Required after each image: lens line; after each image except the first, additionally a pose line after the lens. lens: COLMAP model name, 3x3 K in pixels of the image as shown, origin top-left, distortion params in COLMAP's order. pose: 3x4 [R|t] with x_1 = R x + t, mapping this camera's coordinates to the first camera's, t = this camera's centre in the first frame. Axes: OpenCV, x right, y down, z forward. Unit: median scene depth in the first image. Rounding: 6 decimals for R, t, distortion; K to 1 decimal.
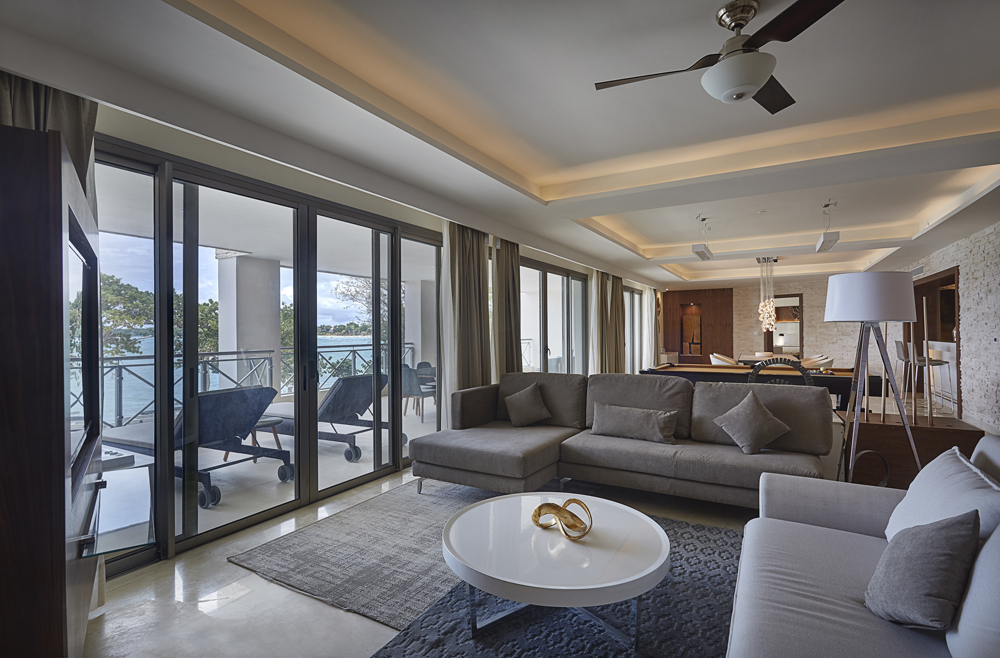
lens RADIAL K [[474.9, 0, 500.0], [0, 474.9, 329.0], [0, 0, 1]] dist [-0.000338, -0.000034]
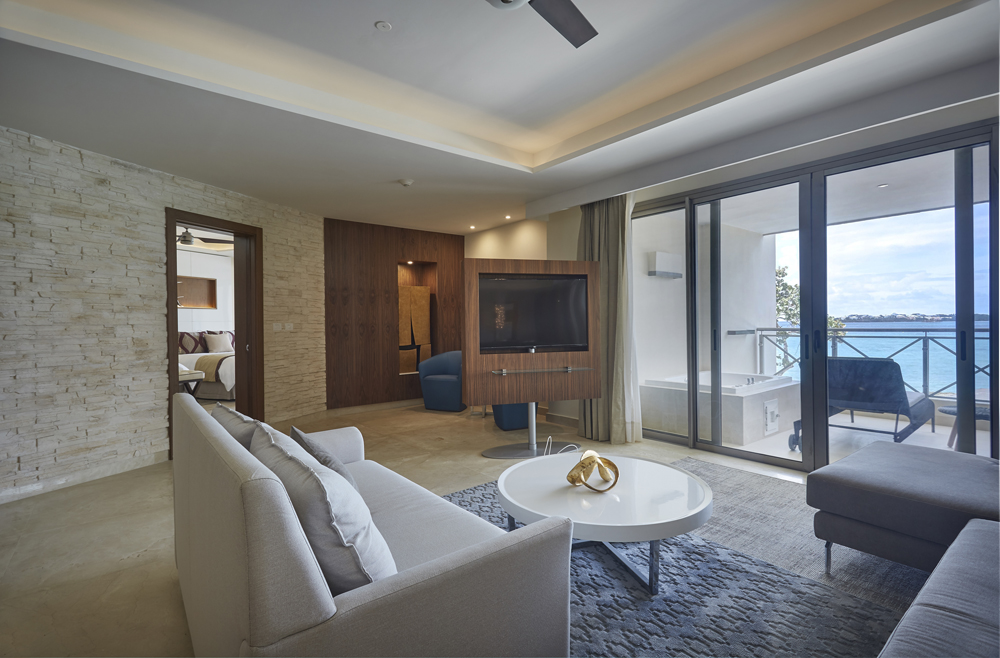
lens RADIAL K [[474.9, 0, 500.0], [0, 474.9, 329.0], [0, 0, 1]] dist [-0.000338, -0.000034]
pose [[-0.361308, 0.022751, -0.932169, 0.745676], [0.021585, 0.999638, 0.016032, 0.033891], [0.932197, -0.014329, -0.361668, 0.739035]]
